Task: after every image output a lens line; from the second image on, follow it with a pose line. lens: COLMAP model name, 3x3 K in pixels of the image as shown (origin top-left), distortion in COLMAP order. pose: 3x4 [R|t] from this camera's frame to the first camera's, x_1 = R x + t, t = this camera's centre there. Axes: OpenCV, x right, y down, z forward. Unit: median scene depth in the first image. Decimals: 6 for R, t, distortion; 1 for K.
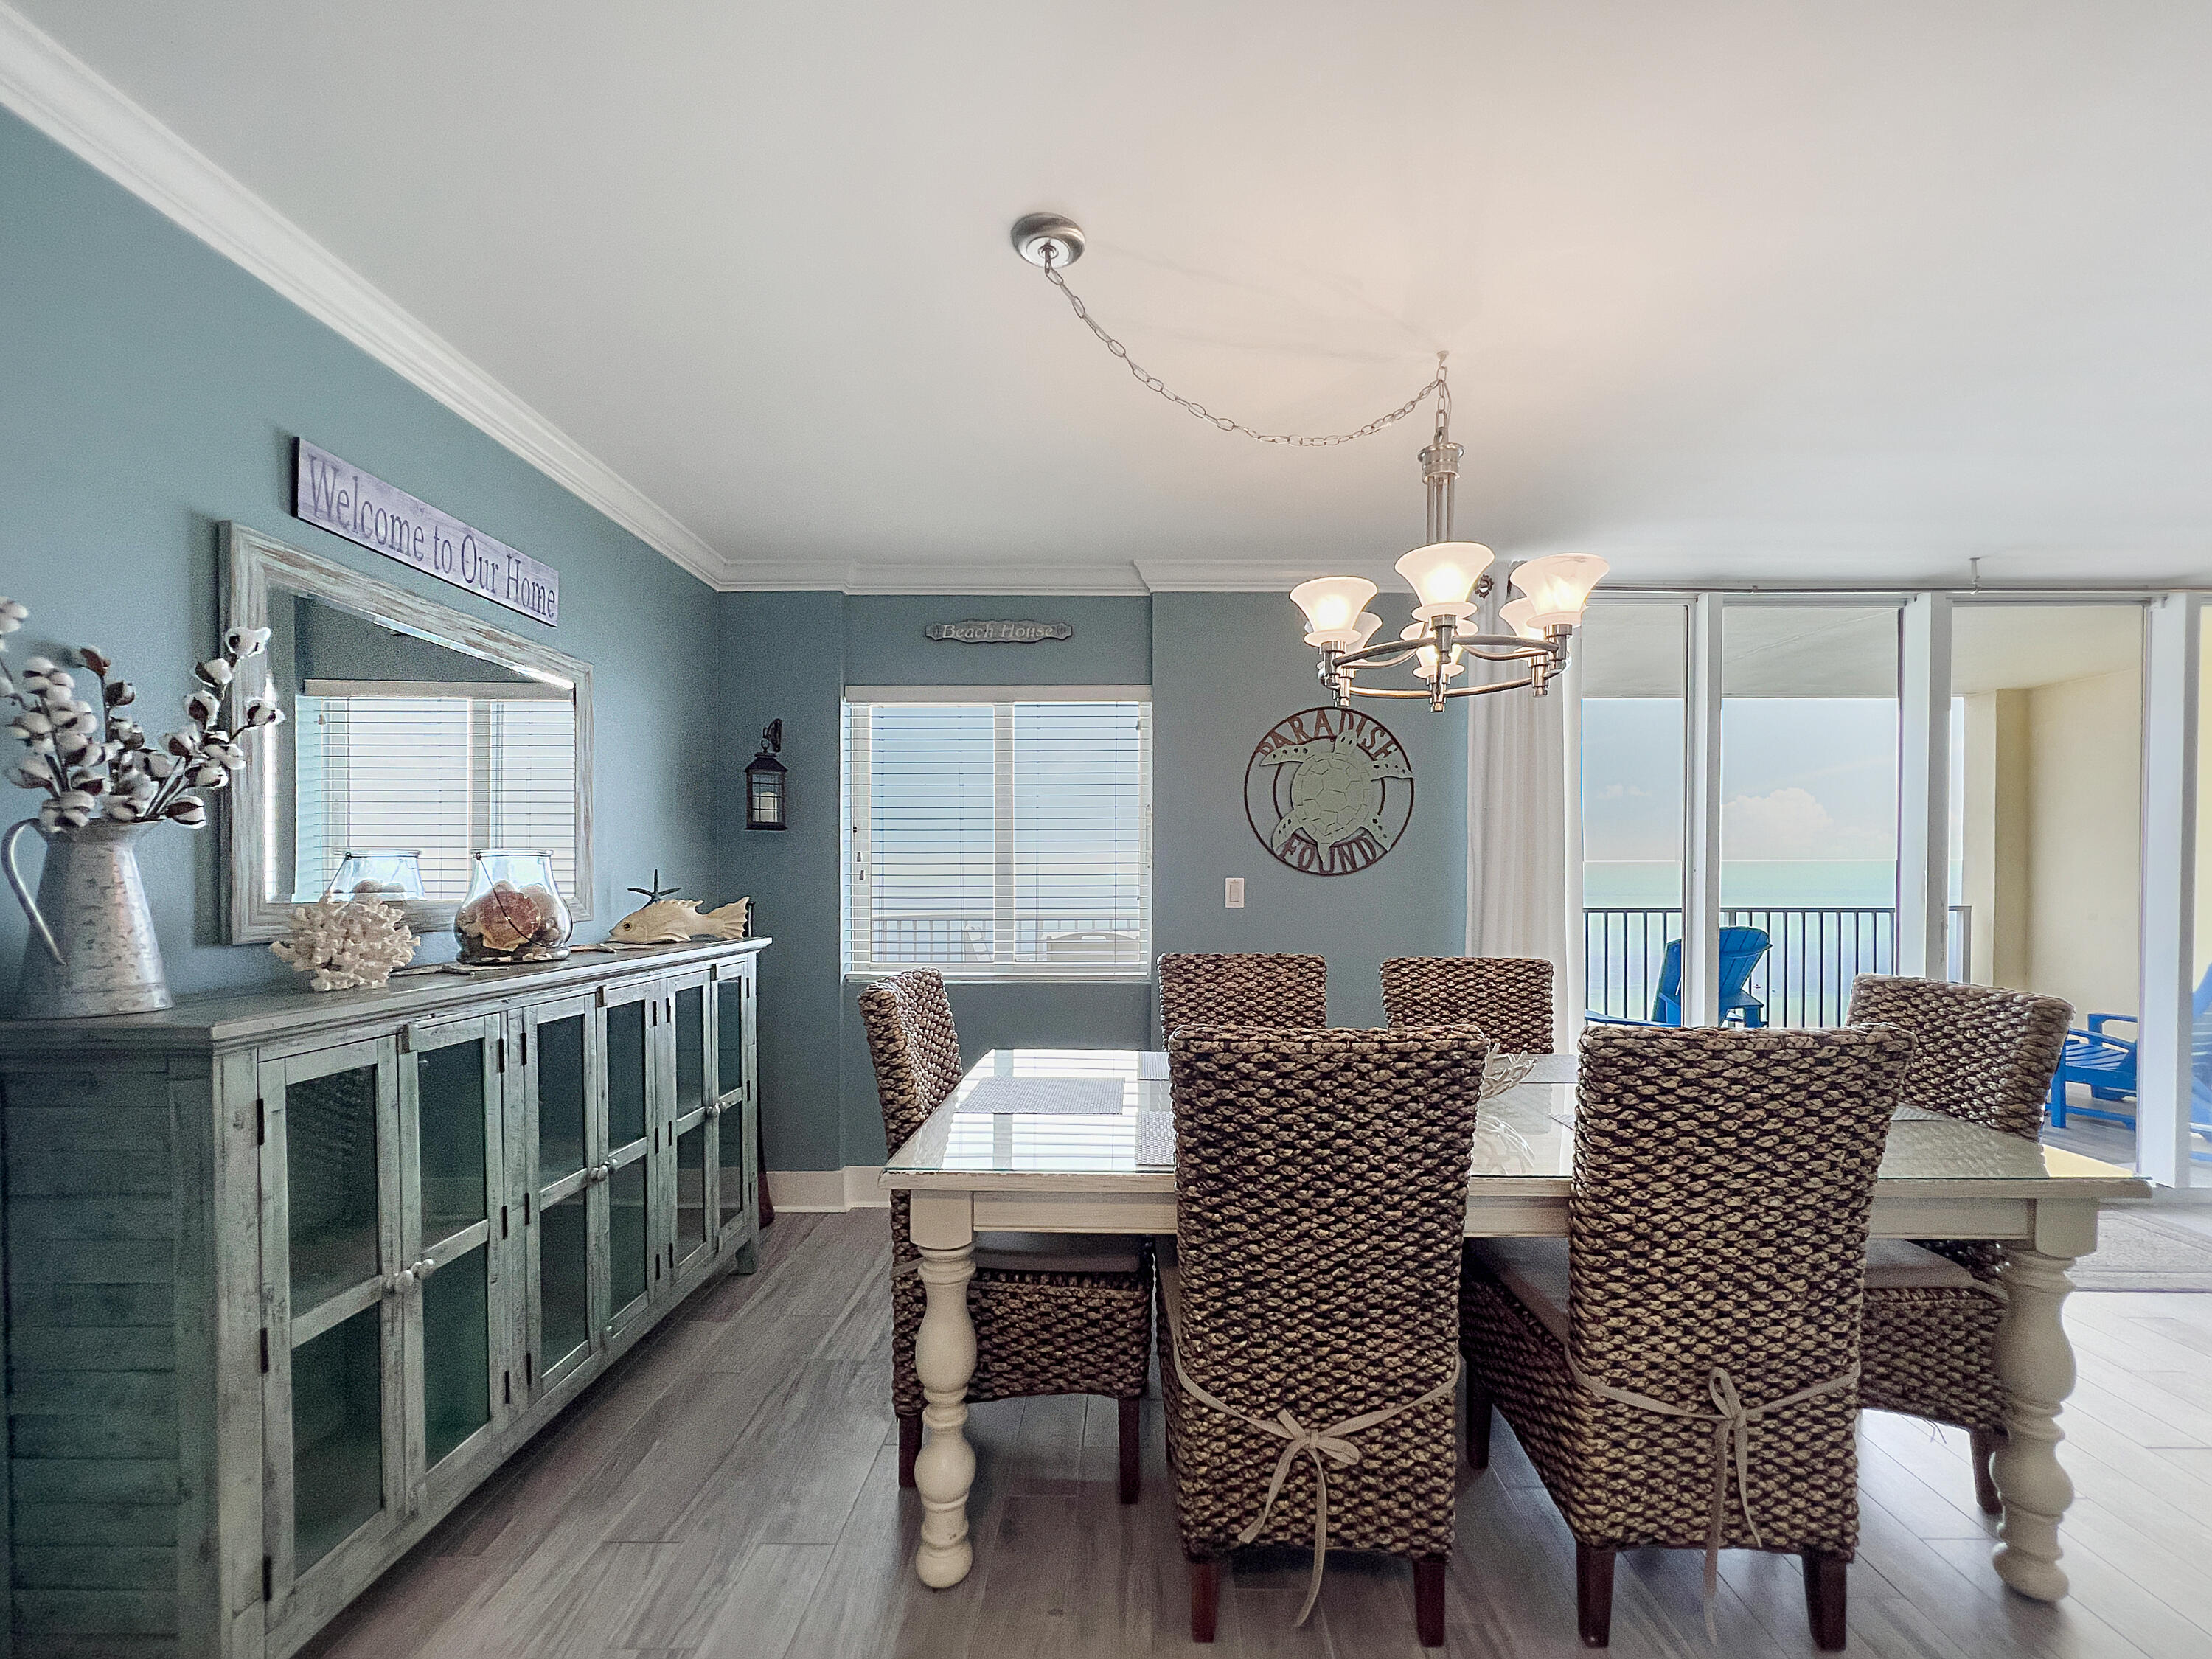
lens RADIAL K [[888.4, 0, 1114.5], [0, 888.4, 898.7], [0, 0, 1]] dist [-0.001740, 0.000868]
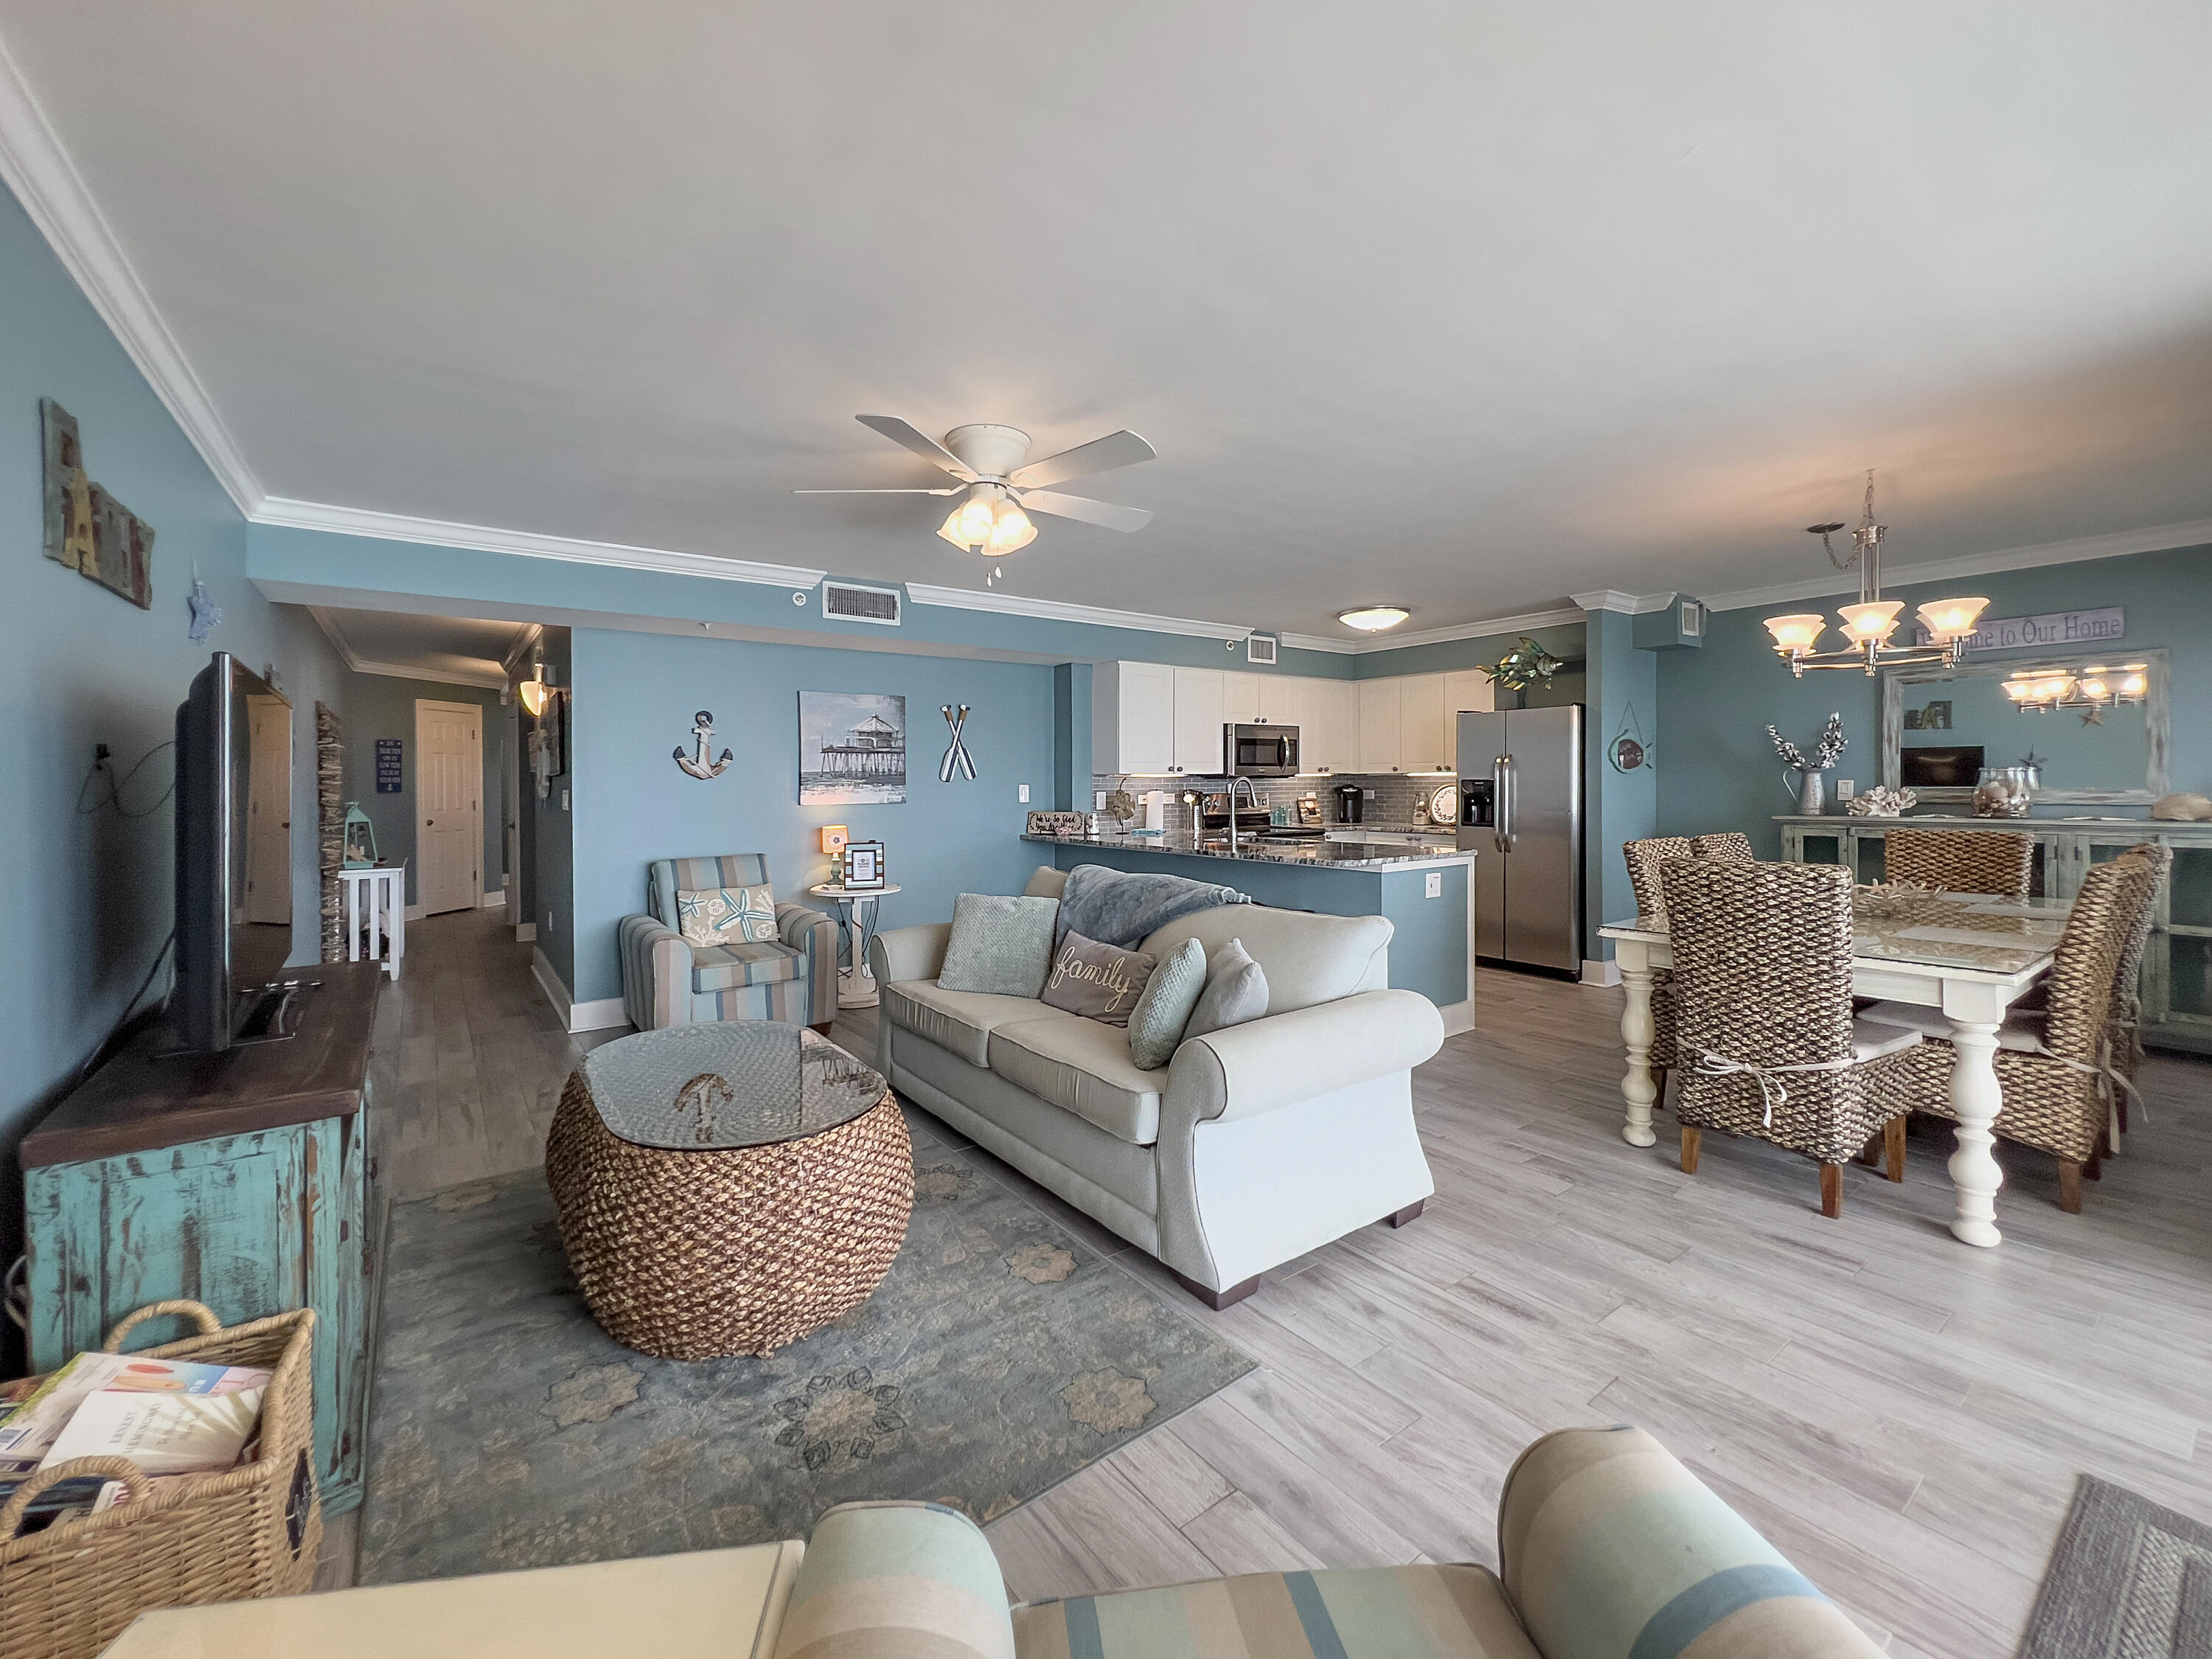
lens RADIAL K [[888.4, 0, 1111.5], [0, 888.4, 789.4], [0, 0, 1]] dist [-0.001740, 0.000868]
pose [[-0.785702, 0.003603, -0.618595, 1.956121], [-0.010142, 0.999774, 0.018706, -0.017316], [0.618522, 0.020972, -0.785488, 1.103737]]
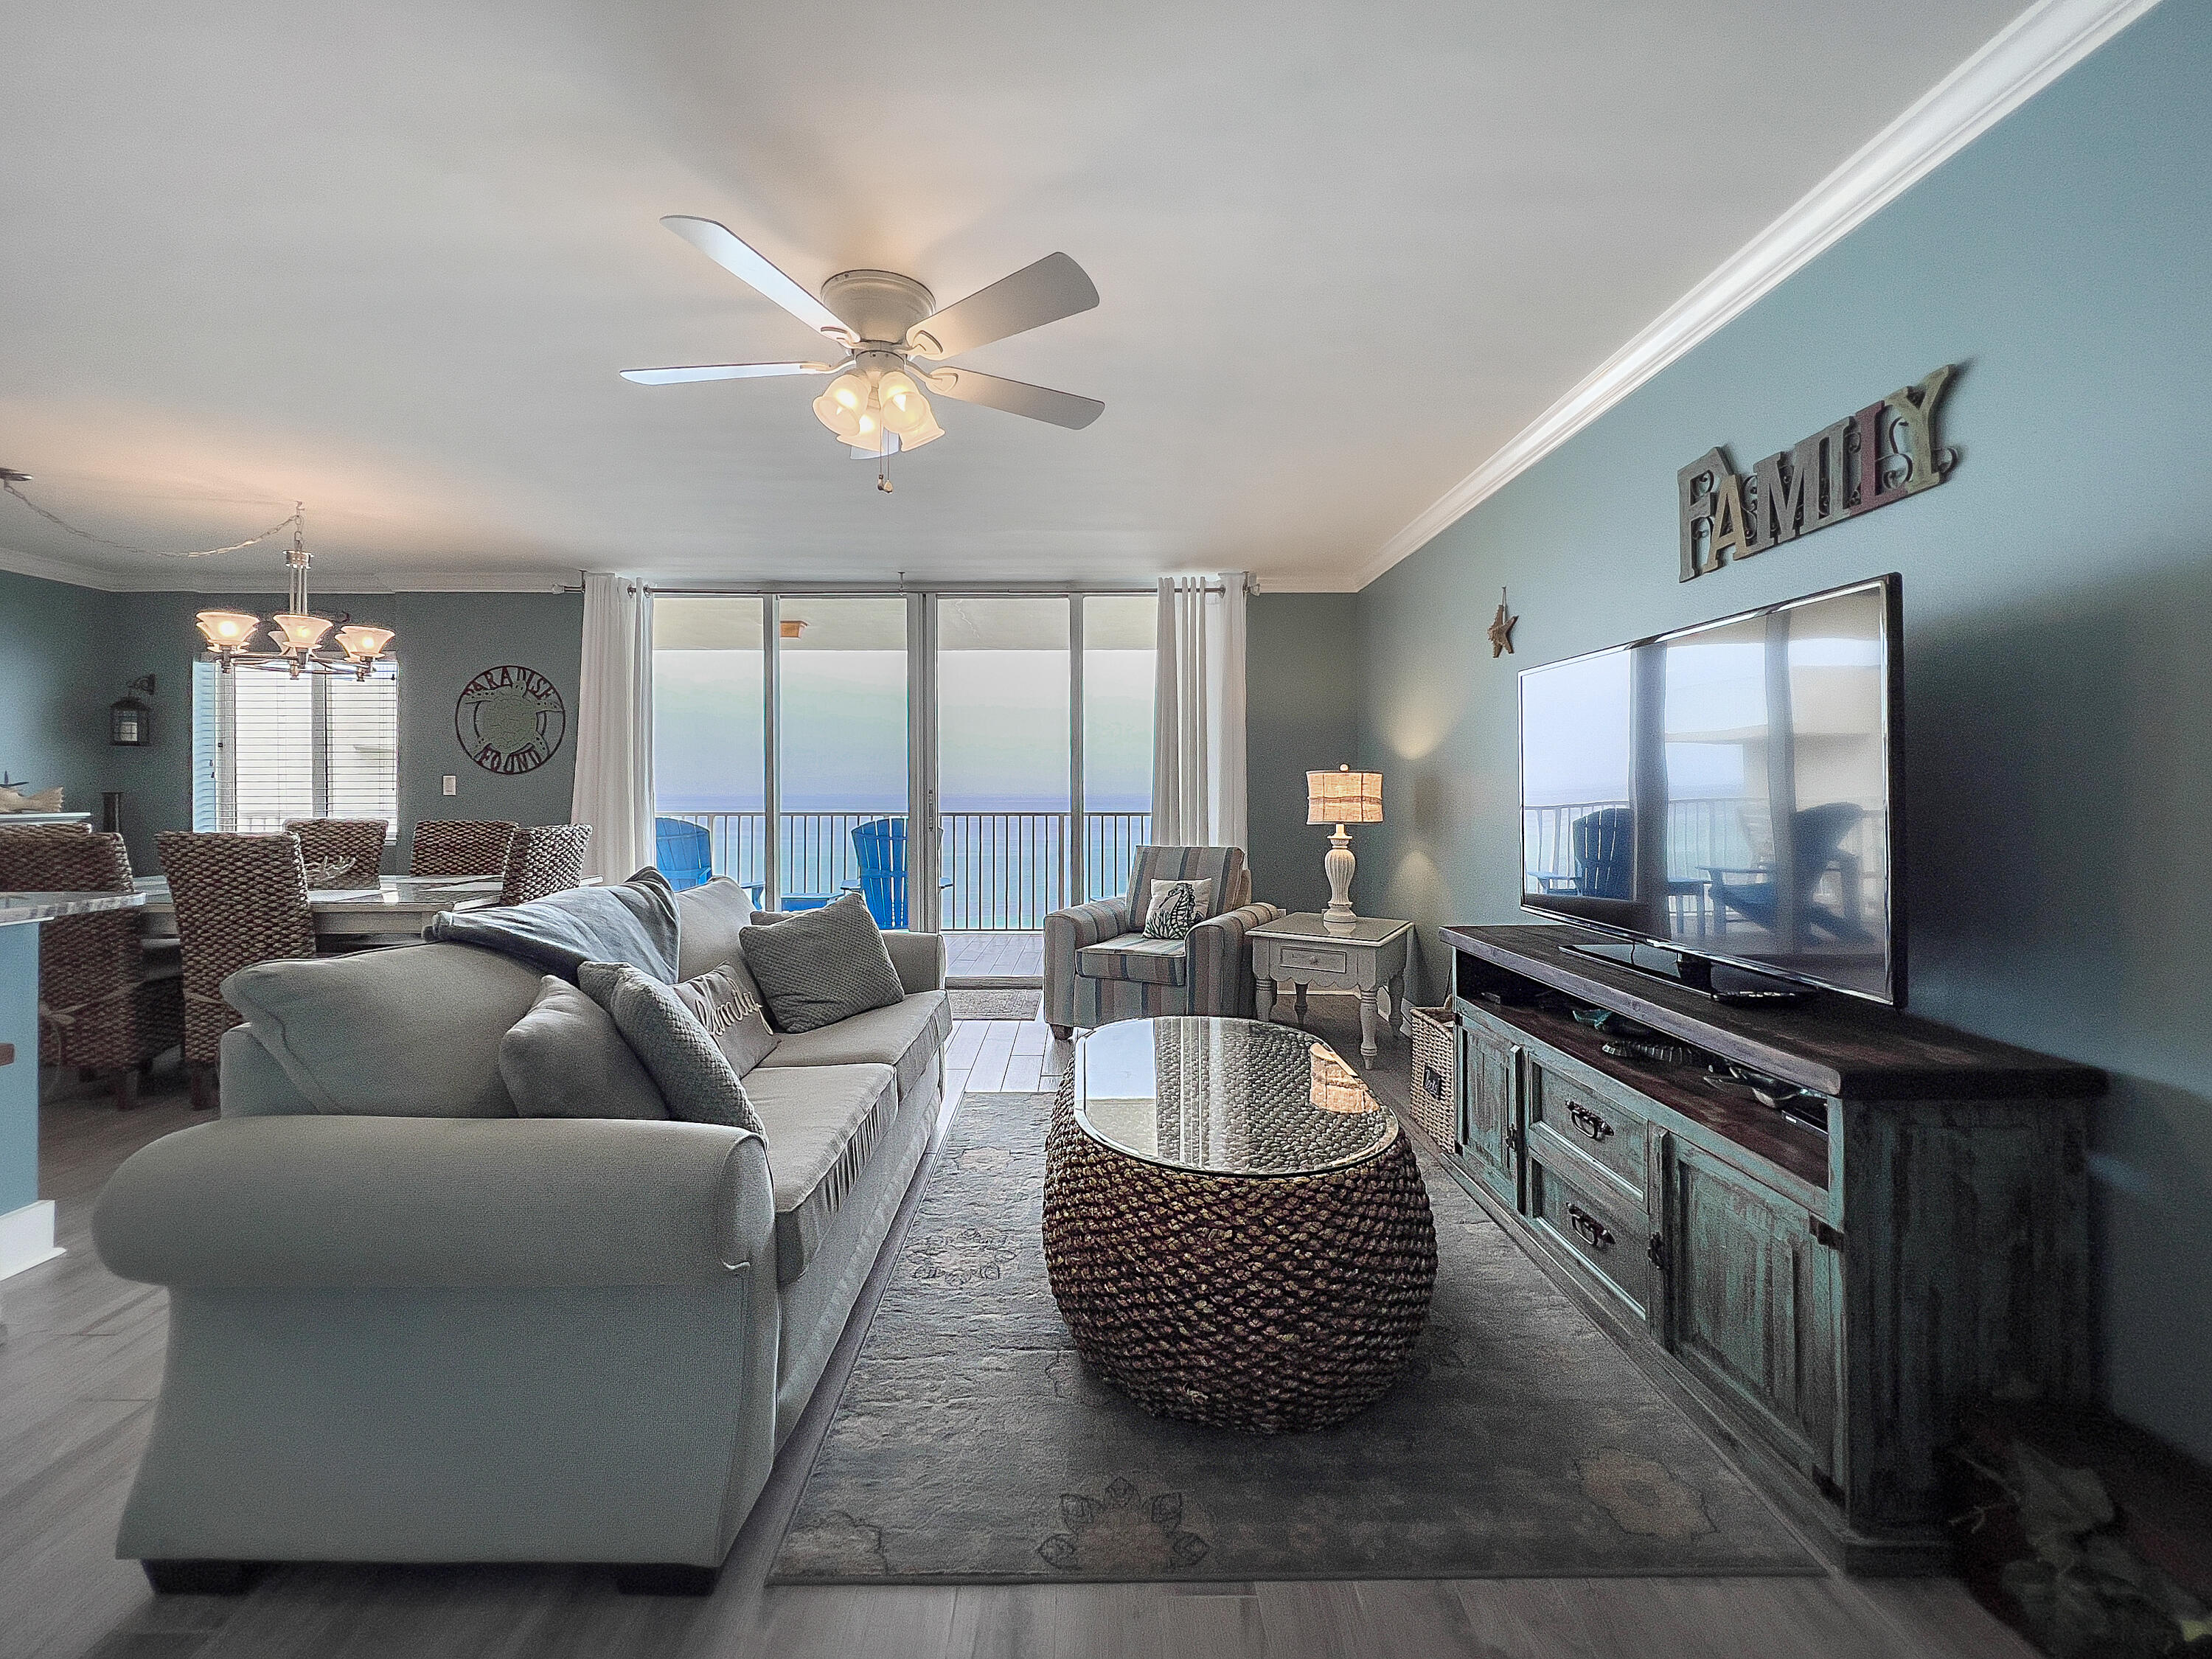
lens RADIAL K [[888.4, 0, 1059.4], [0, 888.4, 799.8], [0, 0, 1]] dist [-0.001740, 0.000868]
pose [[0.999910, -0.004781, 0.012528, 1.549177], [0.004928, 0.999920, -0.011674, 0.054322], [-0.012471, 0.011735, 0.999853, -0.730087]]
